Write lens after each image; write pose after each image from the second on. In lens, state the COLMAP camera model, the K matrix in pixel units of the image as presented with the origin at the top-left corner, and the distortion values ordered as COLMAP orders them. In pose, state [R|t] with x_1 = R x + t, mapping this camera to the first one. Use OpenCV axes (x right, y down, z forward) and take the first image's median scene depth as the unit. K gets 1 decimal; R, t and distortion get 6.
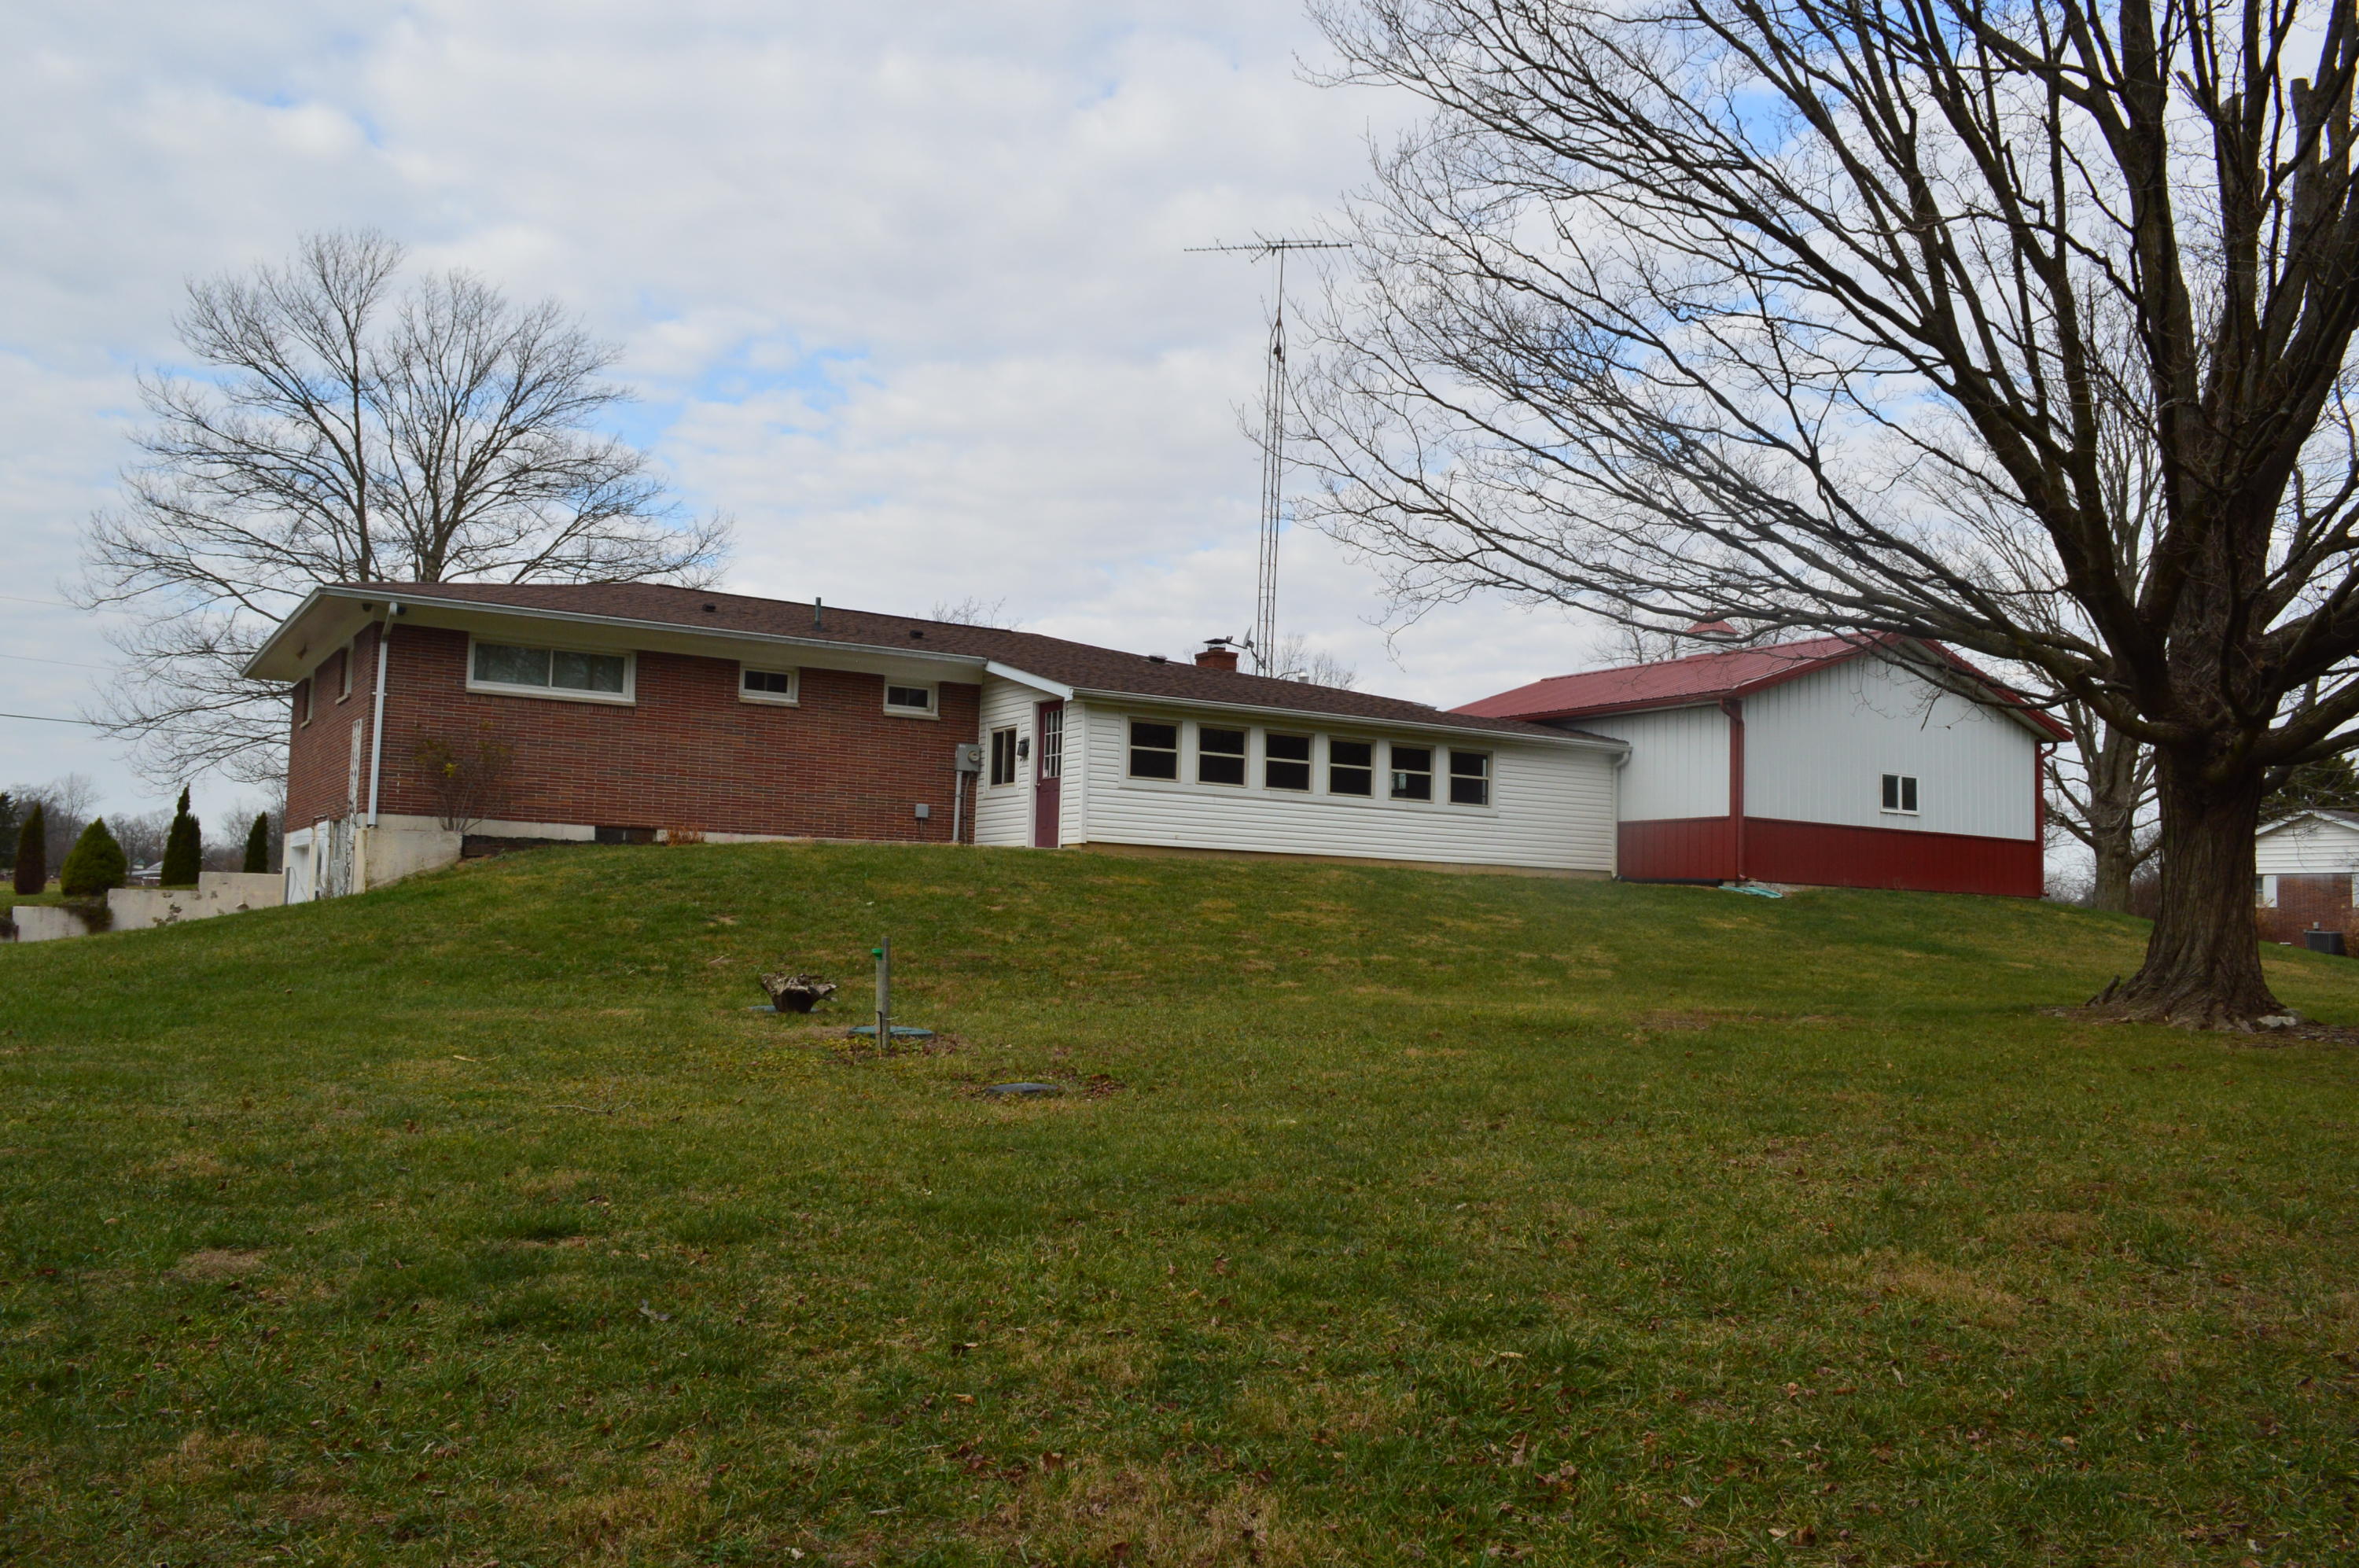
lens RADIAL K [[1920.3, 0, 1179.5], [0, 1920.3, 784.0], [0, 0, 1]] dist [-0.003100, 0.065912]
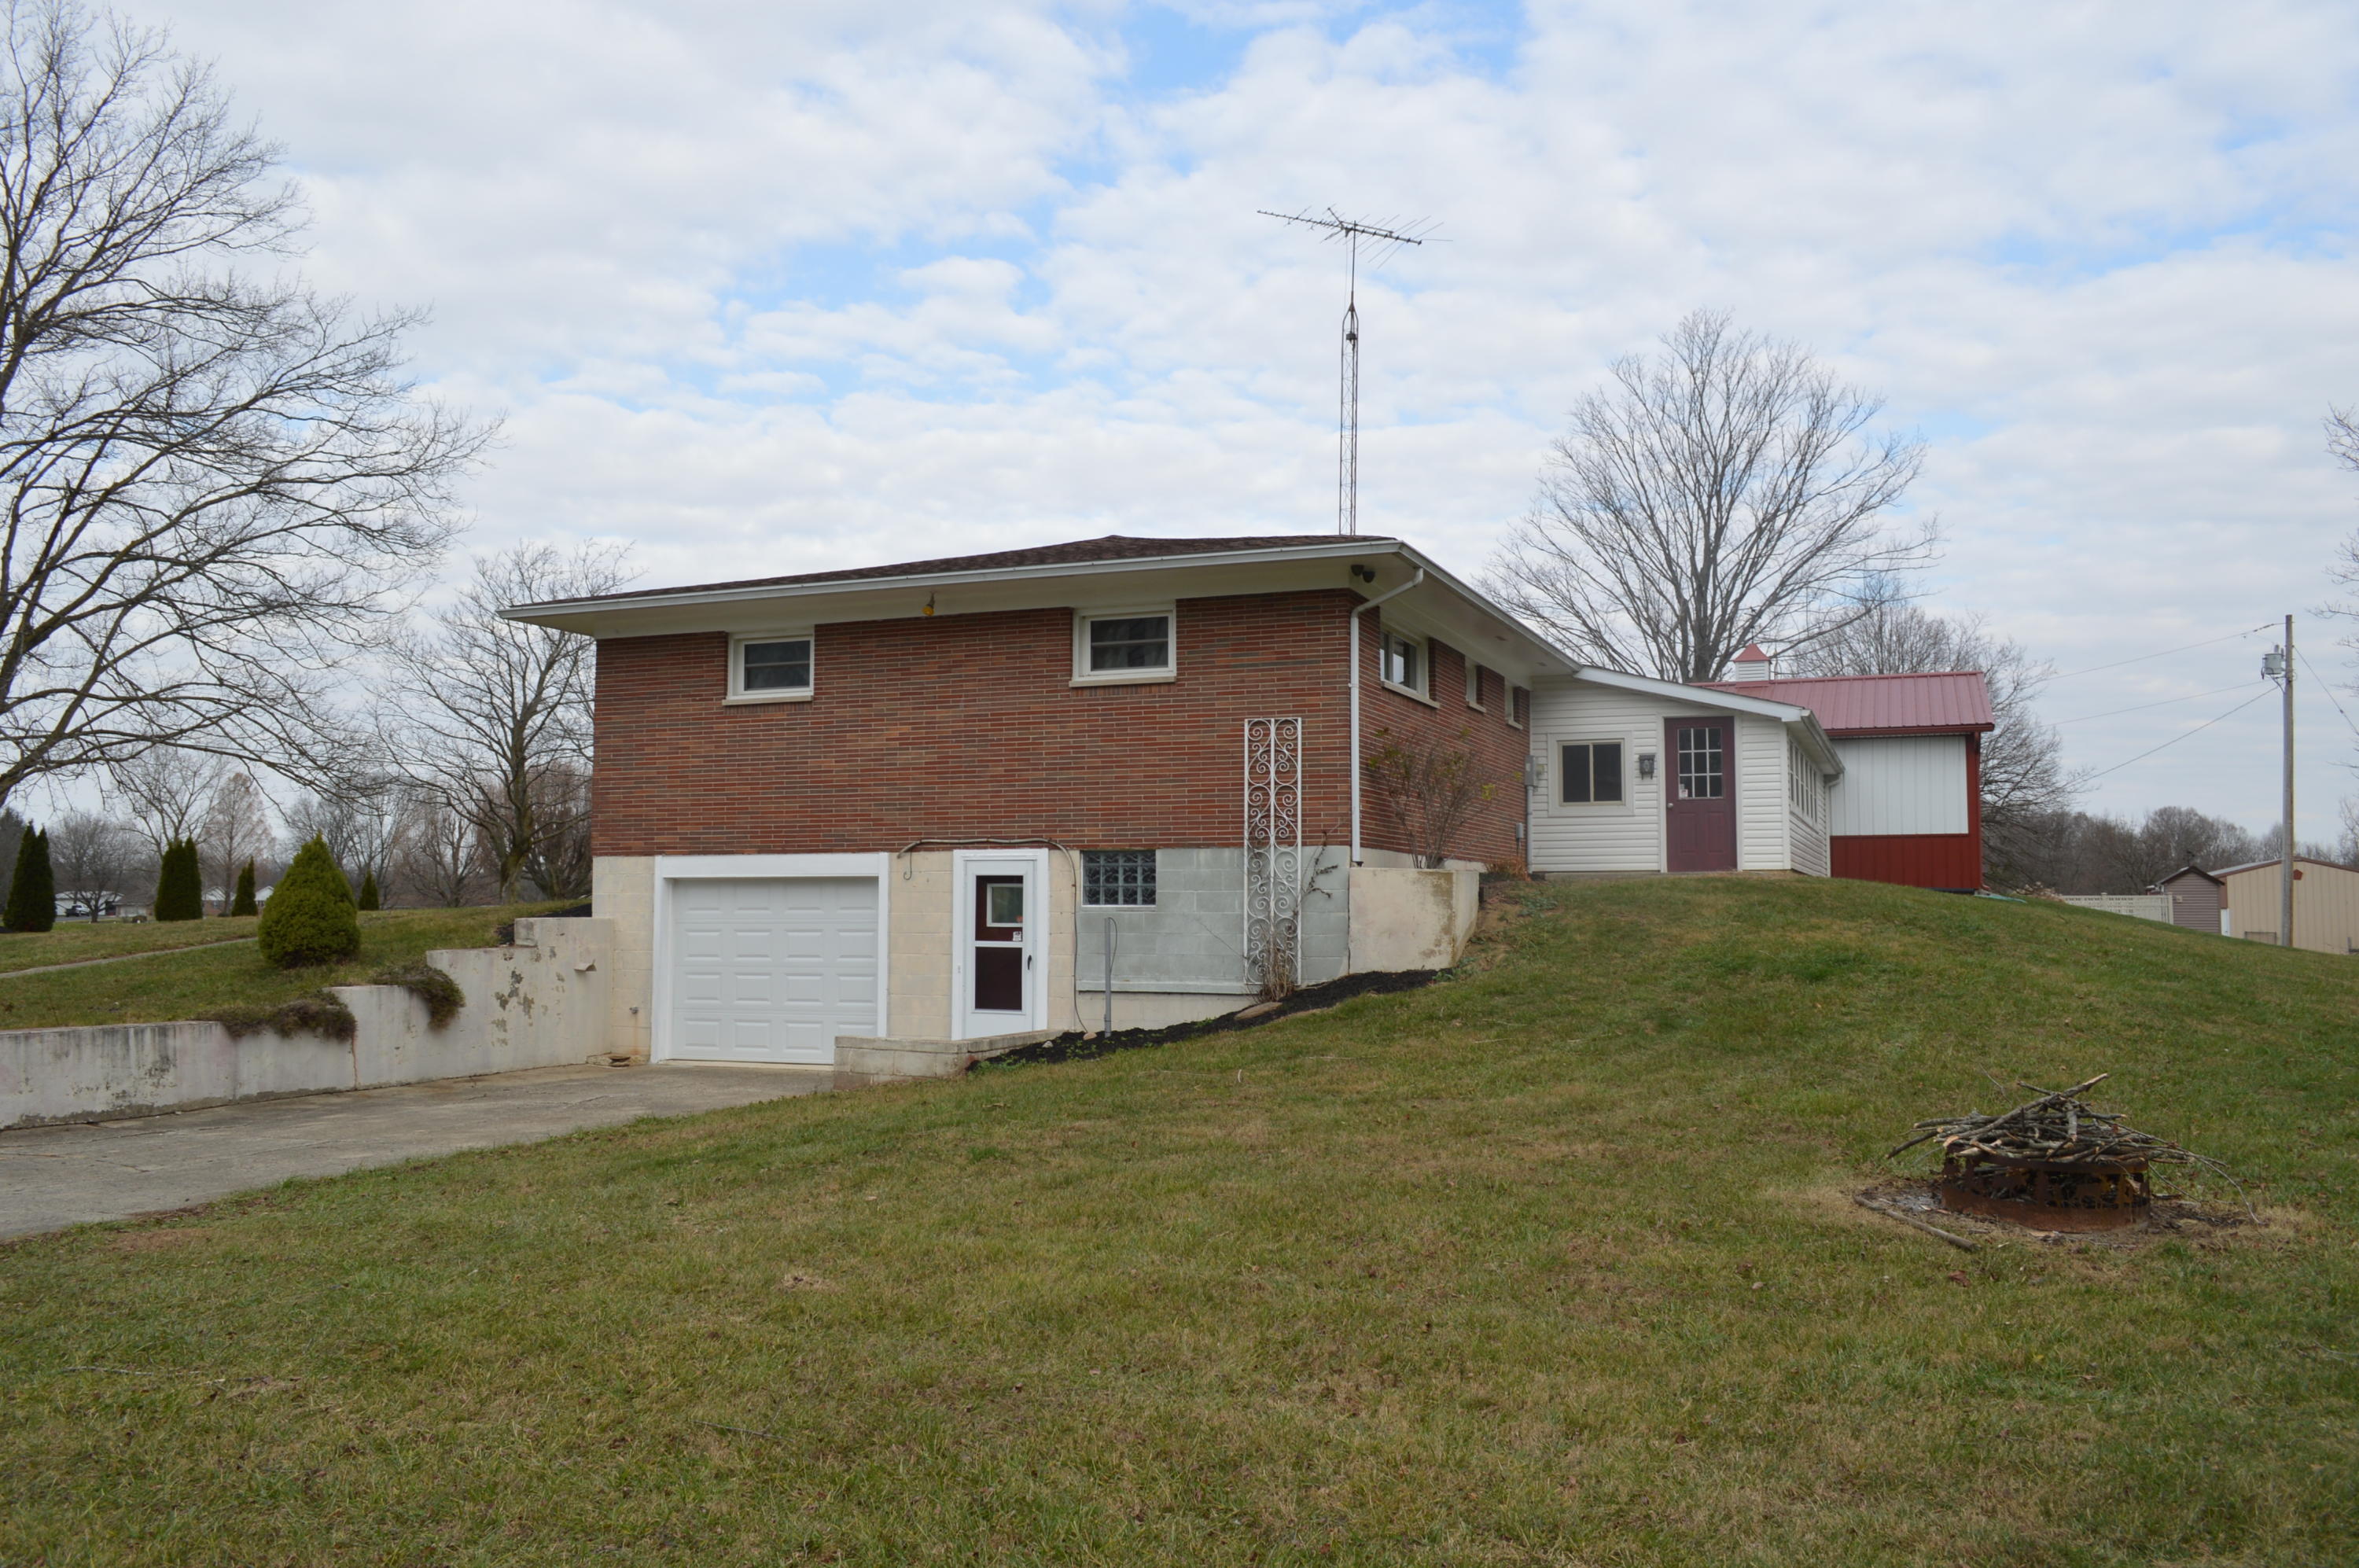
lens RADIAL K [[1861.4, 0, 1176.6], [0, 1861.4, 787.6], [0, 0, 1]] dist [-0.001049, 0.000259]
pose [[0.822588, 0.013361, 0.568480, -0.741069], [-0.023754, 0.999659, 0.010876, -0.011762], [-0.568141, -0.022450, 0.822625, 0.378127]]
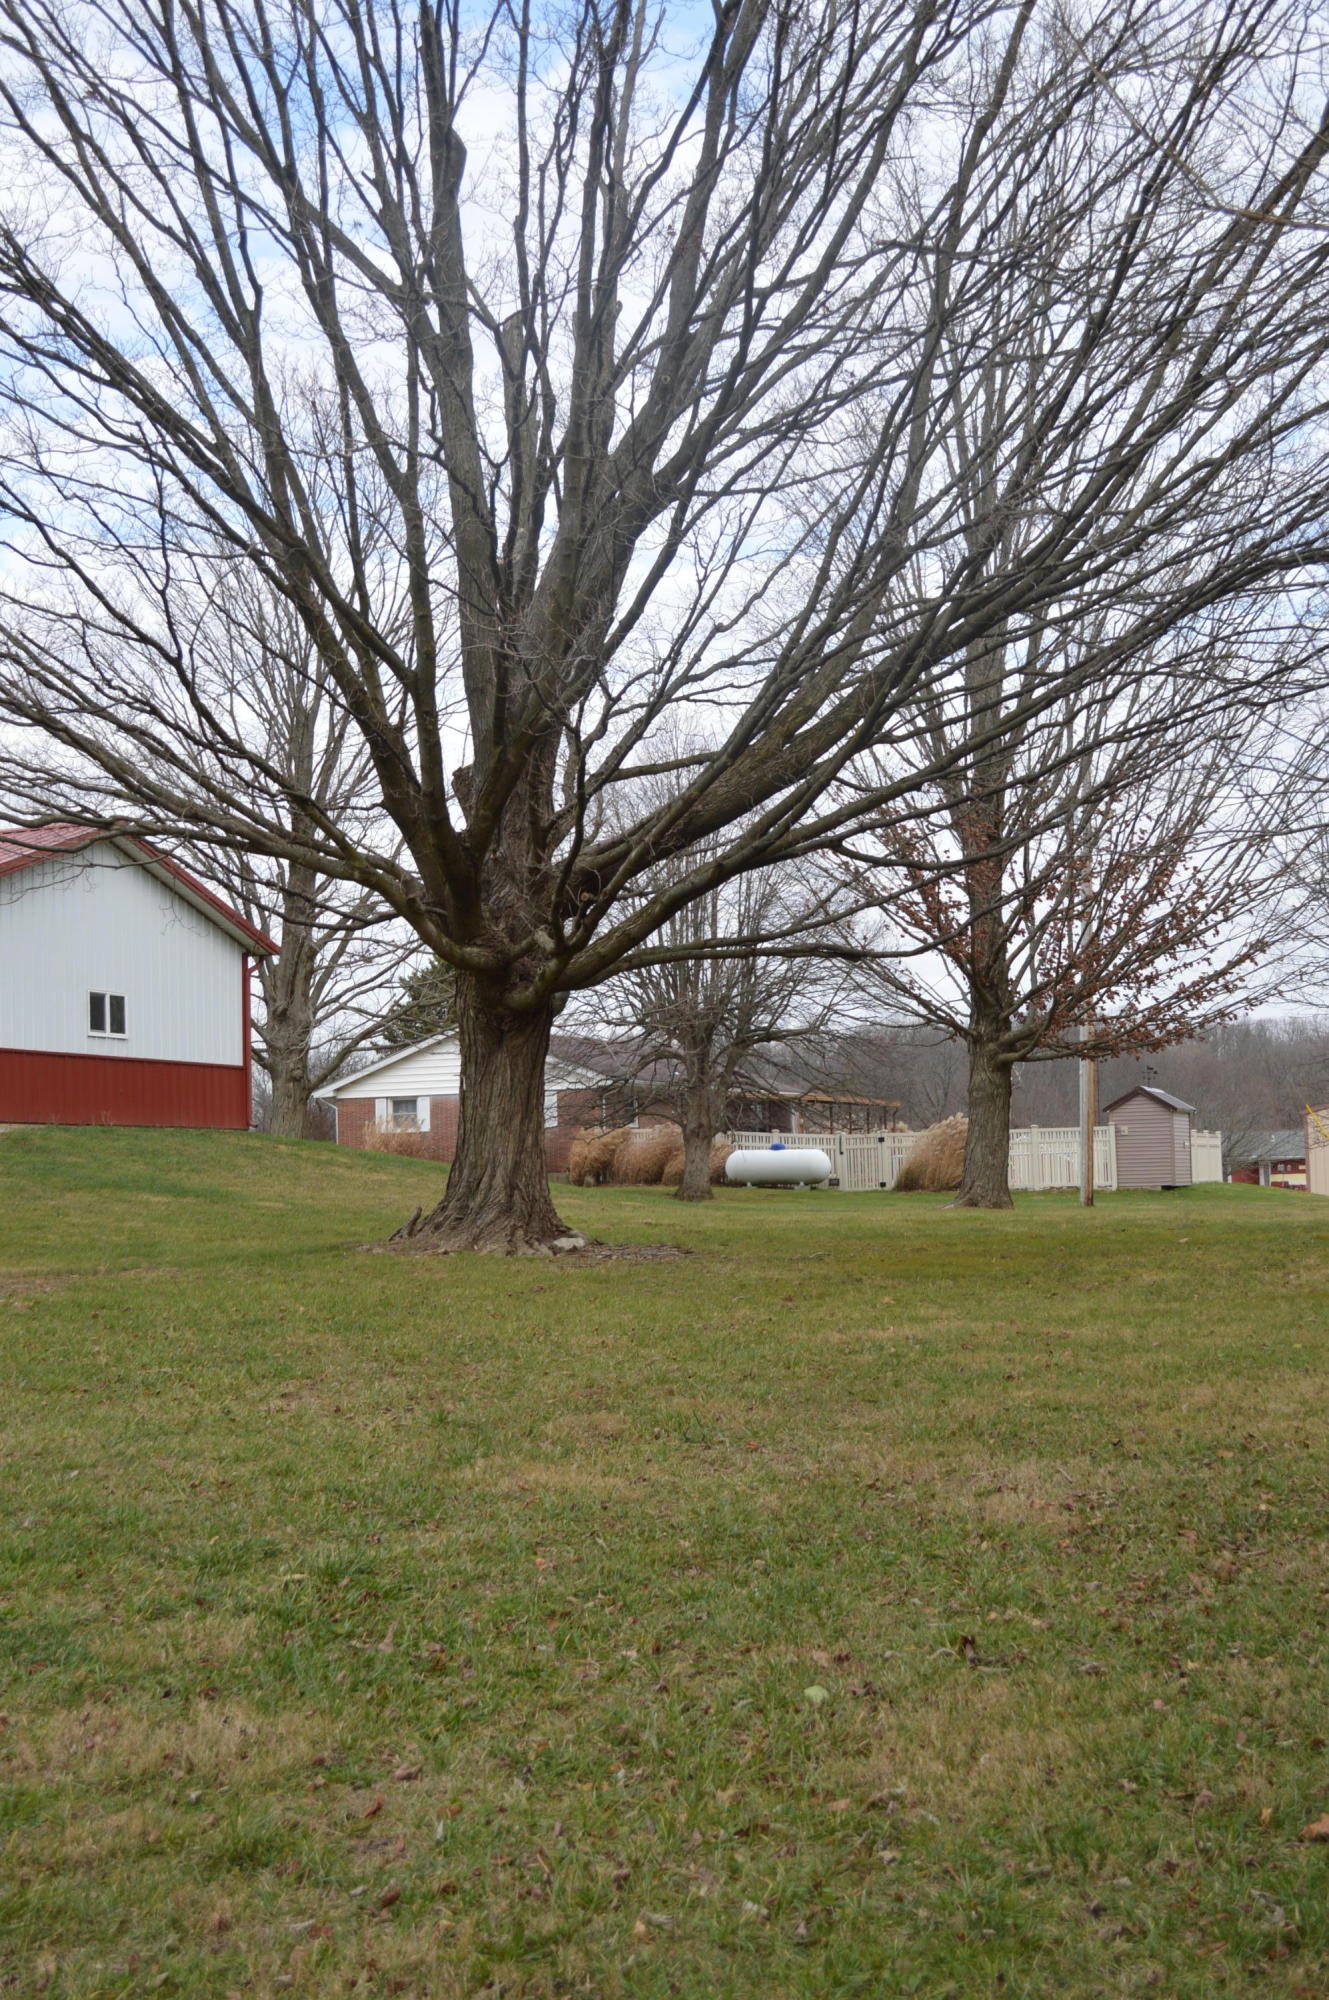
lens RADIAL K [[2450.2, 0, 664.5], [0, 2450.2, 1000.0], [0, 0, 1]] dist [0.007802, 0.002523]
pose [[0.805699, -0.001102, 0.592324, -0.081172], [-0.000427, 0.999997, 0.002441, -0.004414], [-0.592325, -0.002220, 0.805696, -0.036241]]
